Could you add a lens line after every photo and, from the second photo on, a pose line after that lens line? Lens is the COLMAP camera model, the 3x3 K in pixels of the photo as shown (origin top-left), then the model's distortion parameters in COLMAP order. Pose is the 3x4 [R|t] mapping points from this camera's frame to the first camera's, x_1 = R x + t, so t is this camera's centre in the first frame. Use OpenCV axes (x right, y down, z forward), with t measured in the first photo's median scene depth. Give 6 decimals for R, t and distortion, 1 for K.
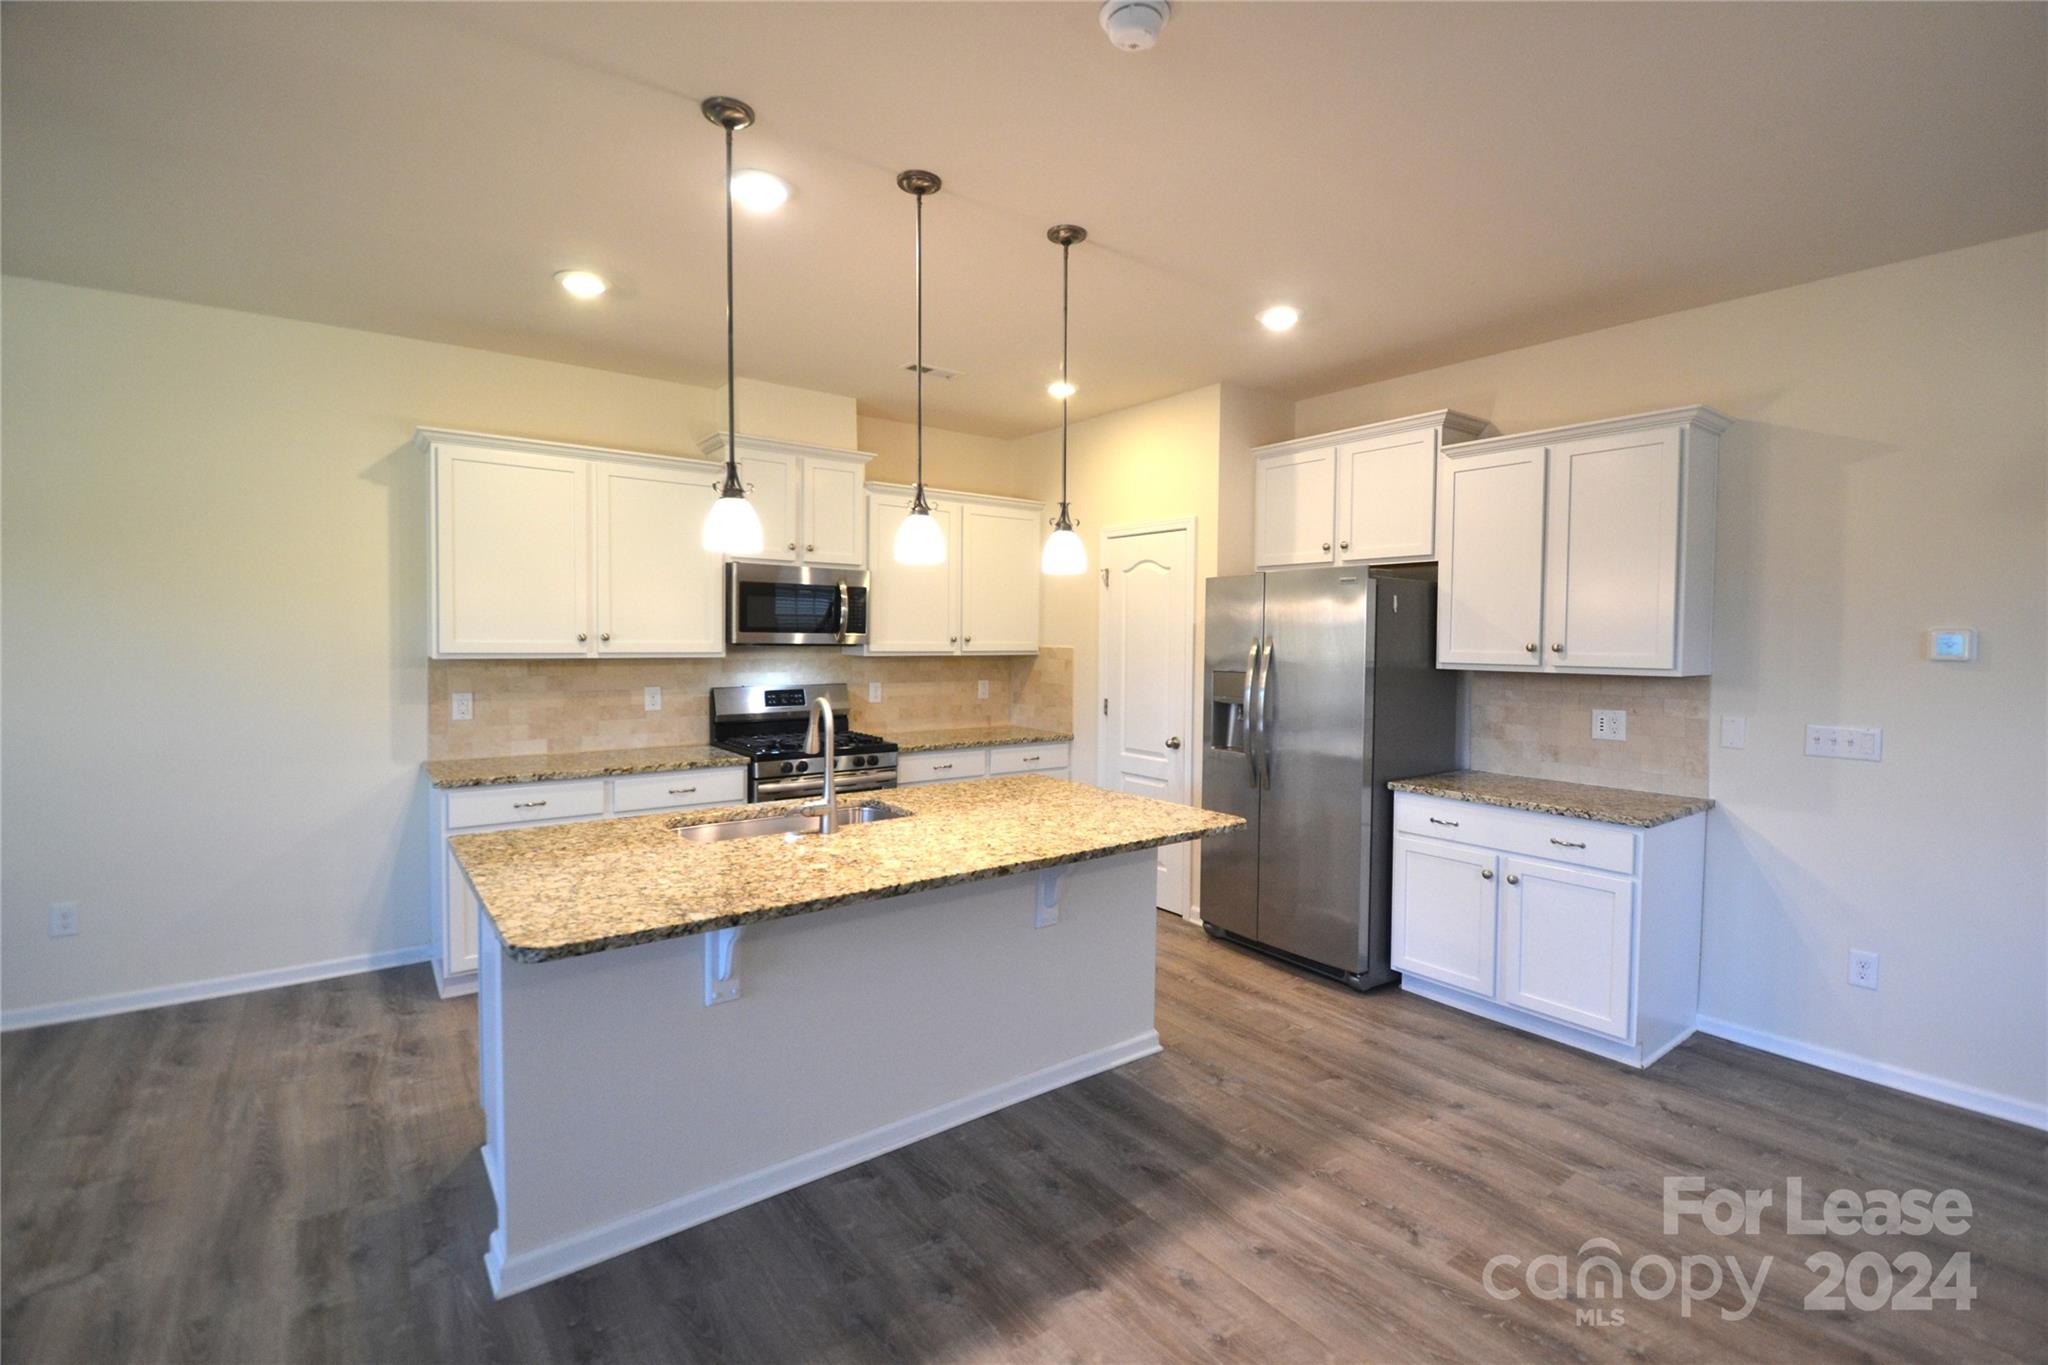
lens RADIAL K [[910.0, 0, 1034.5], [0, 910.0, 672.0], [0, 0, 1]] dist [0.011737, -0.018383]
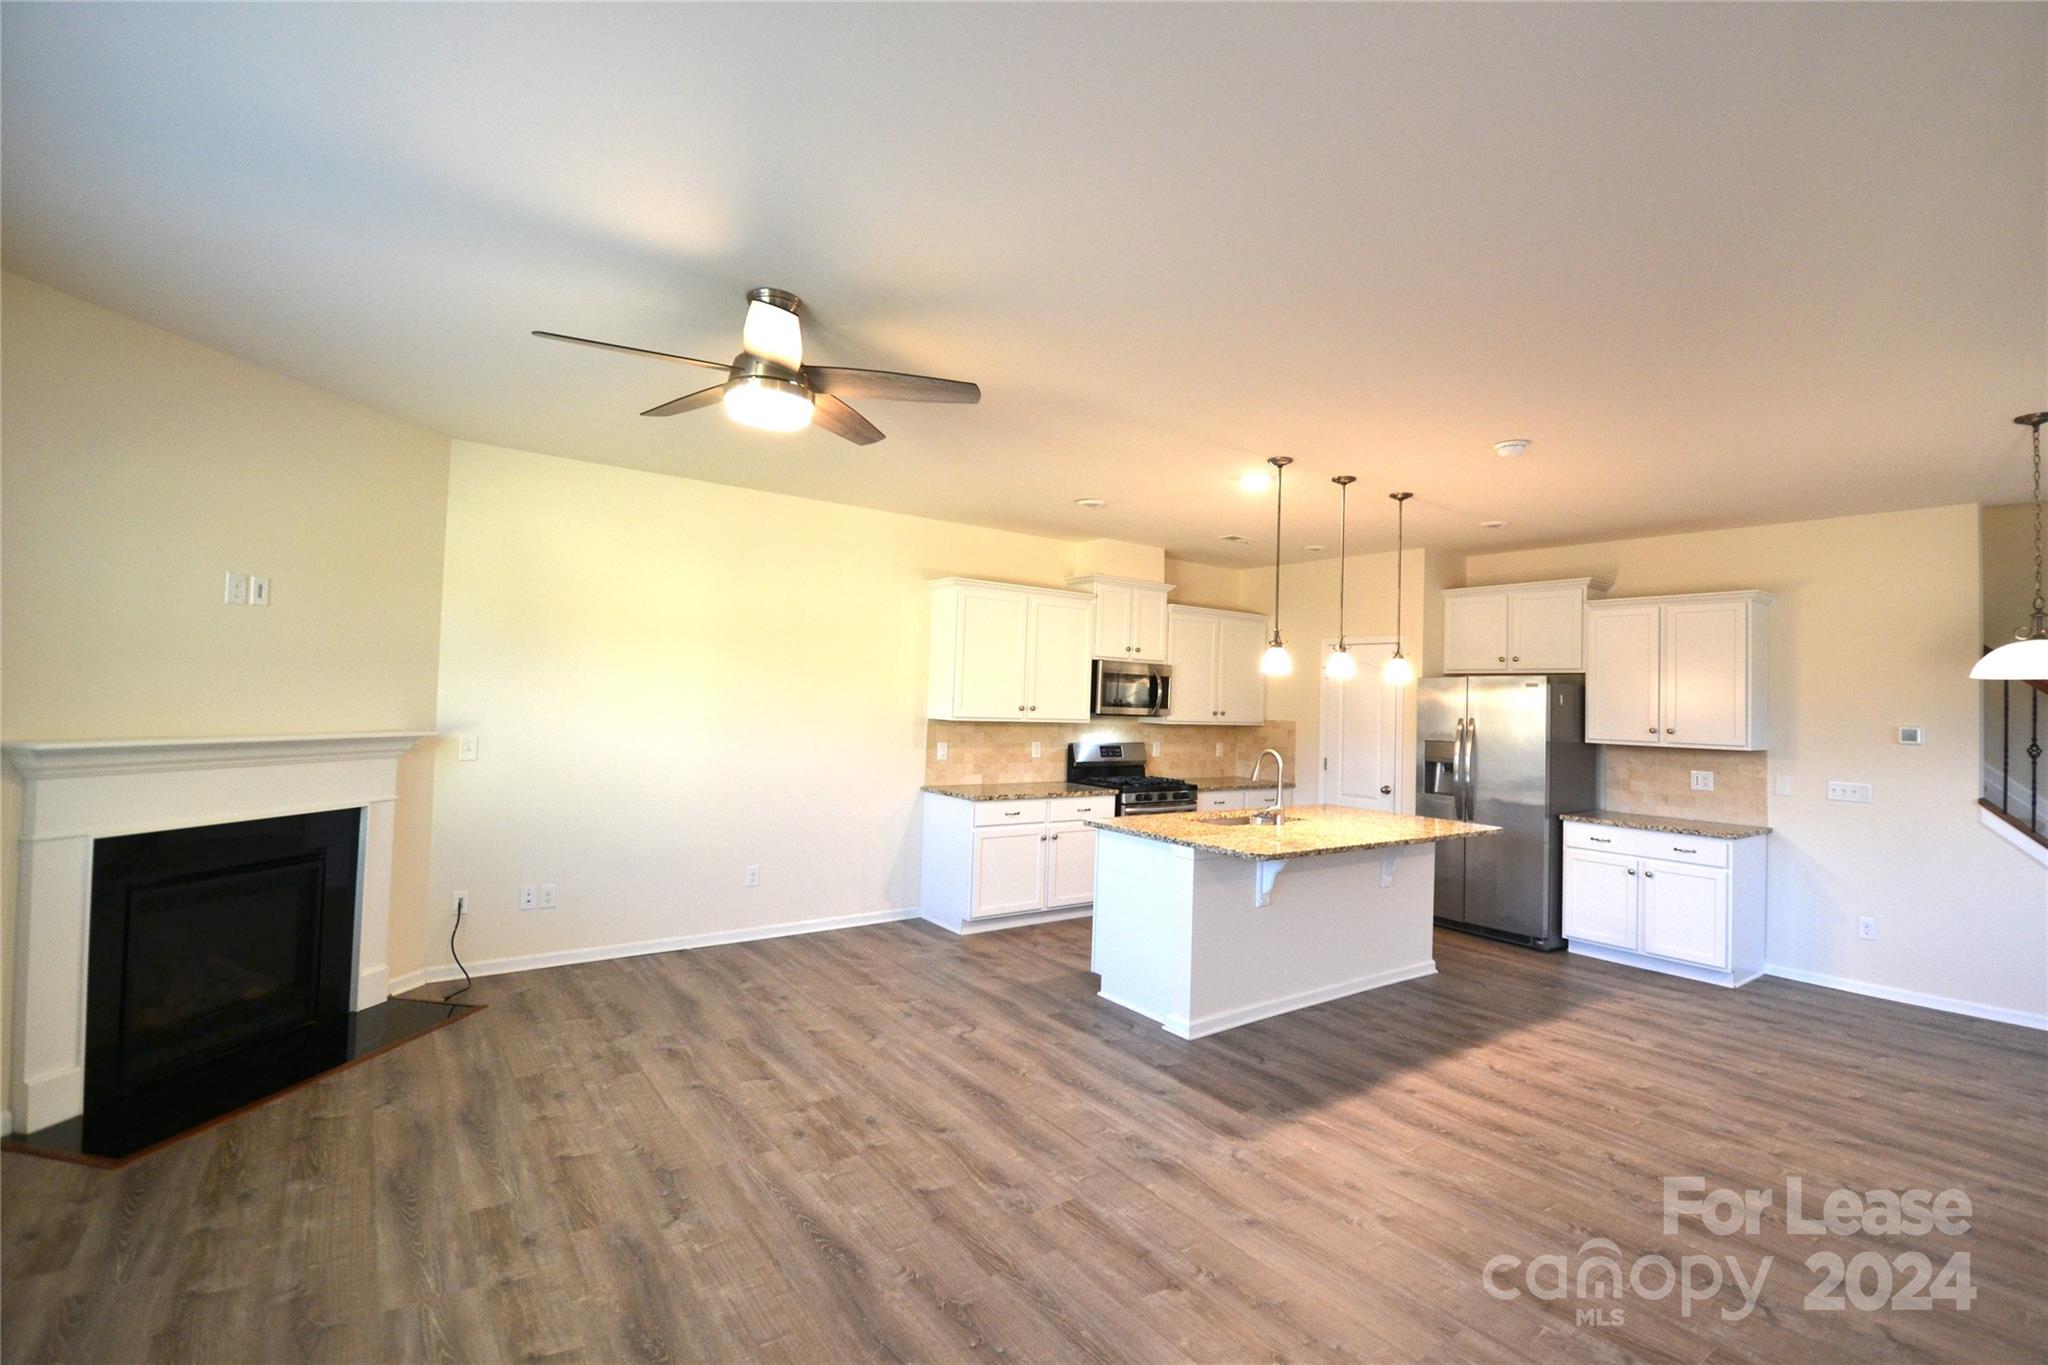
lens RADIAL K [[910.0, 0, 1026.8], [0, 910.0, 670.5], [0, 0, 1]] dist [0.011737, -0.018383]
pose [[0.999527, 0.023425, -0.019929, -0.496036], [-0.024816, 0.997048, -0.072666, 0.010969], [0.018168, 0.073127, 0.997157, -0.589430]]
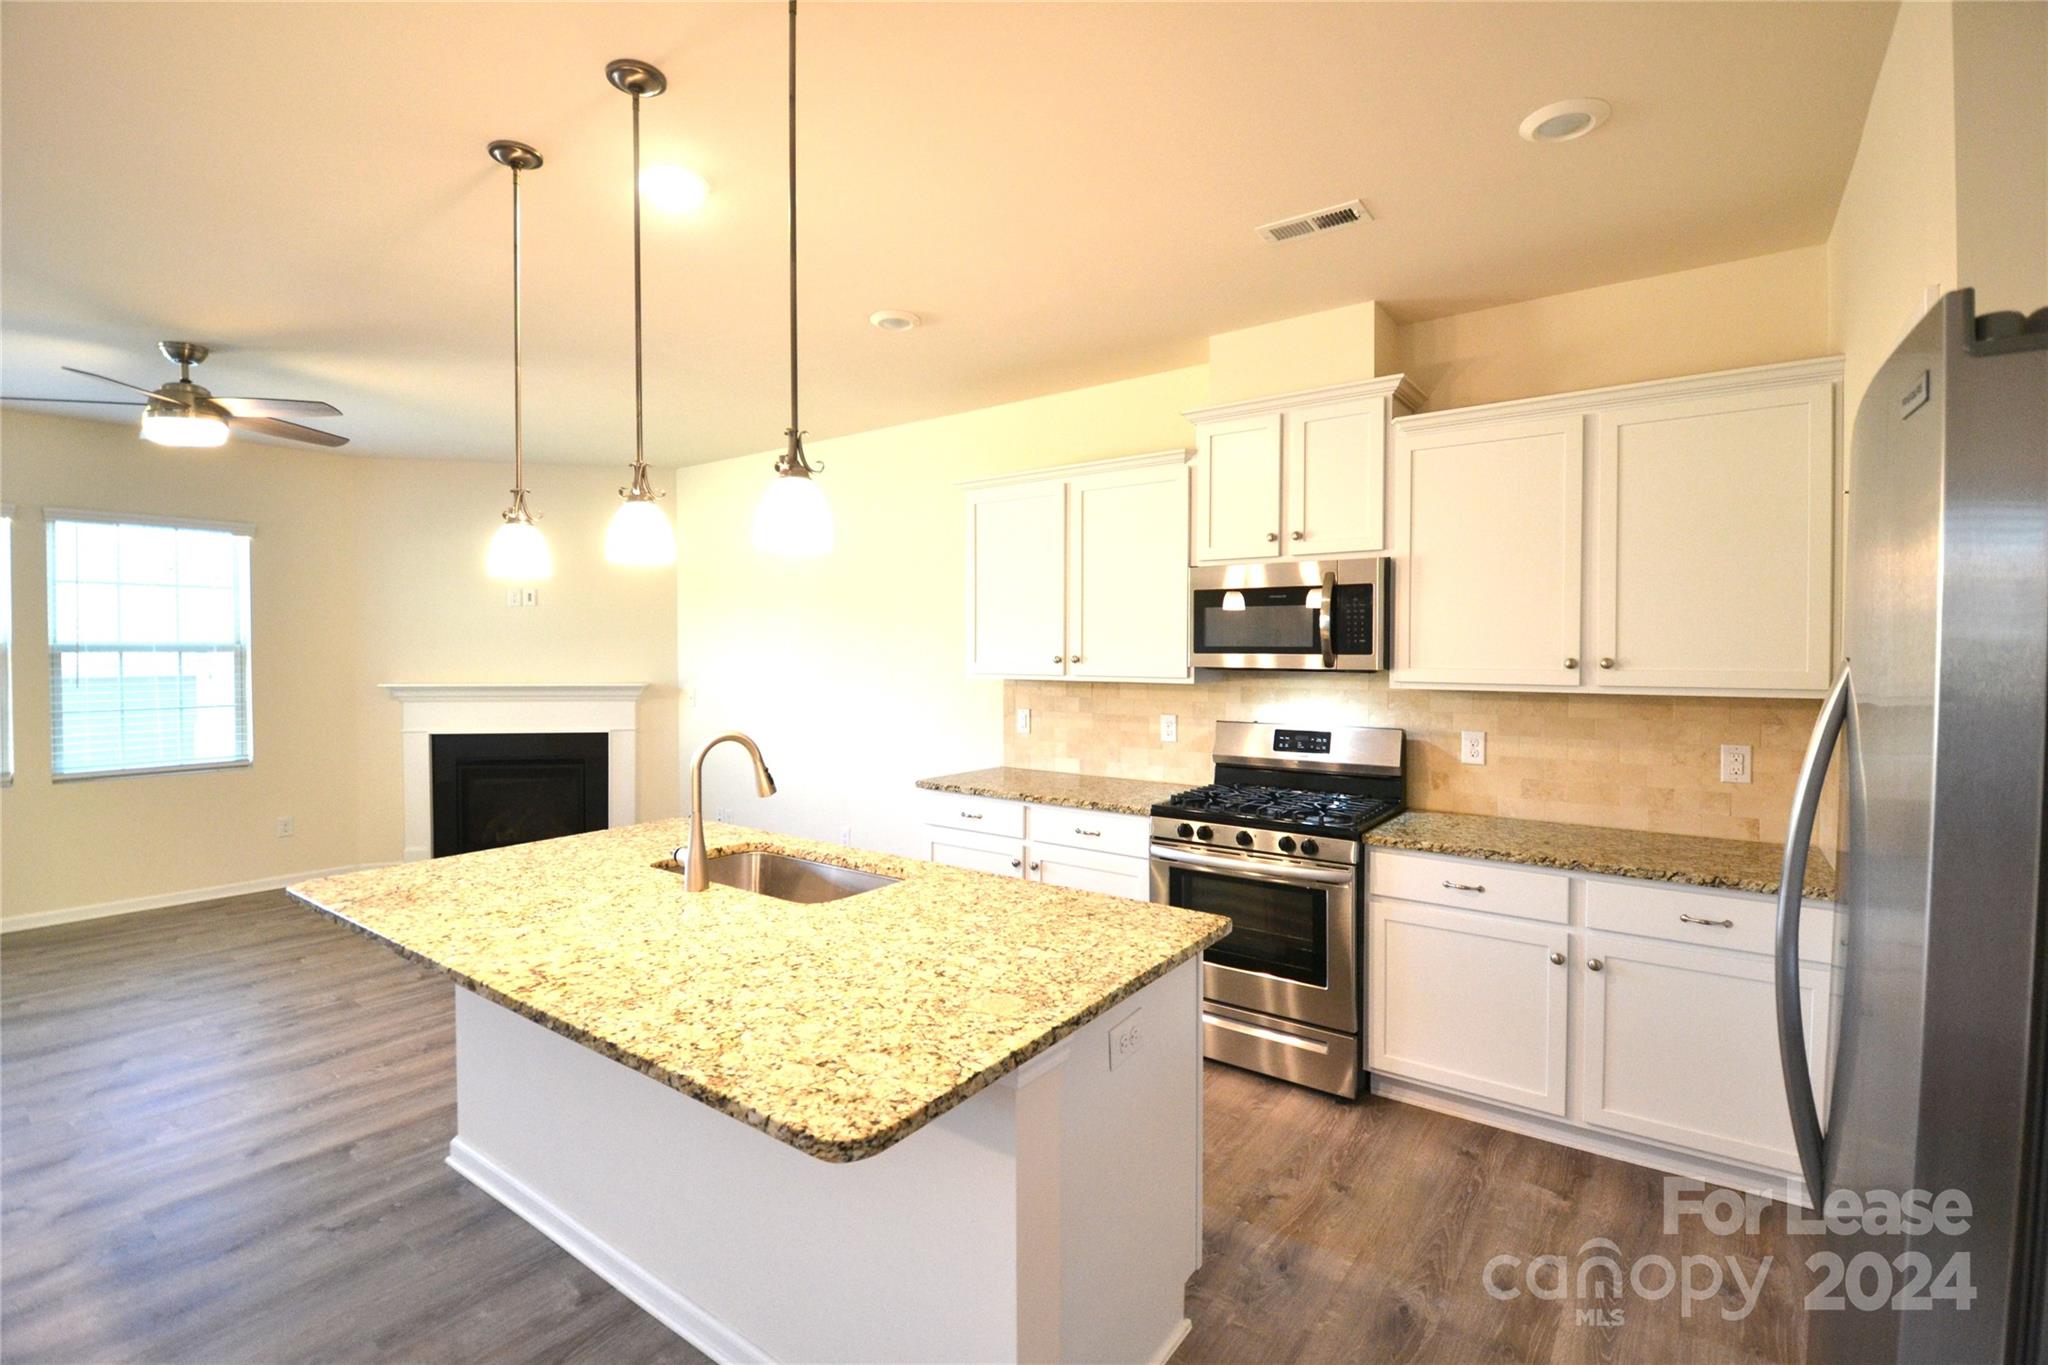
lens RADIAL K [[910.0, 0, 1030.5], [0, 910.0, 677.9], [0, 0, 1]] dist [0.011737, -0.018383]
pose [[0.288479, 0.020839, -0.957259, 0.477526], [-0.037215, 0.999252, 0.010538, -0.029277], [0.956763, 0.032584, 0.289039, 0.742818]]
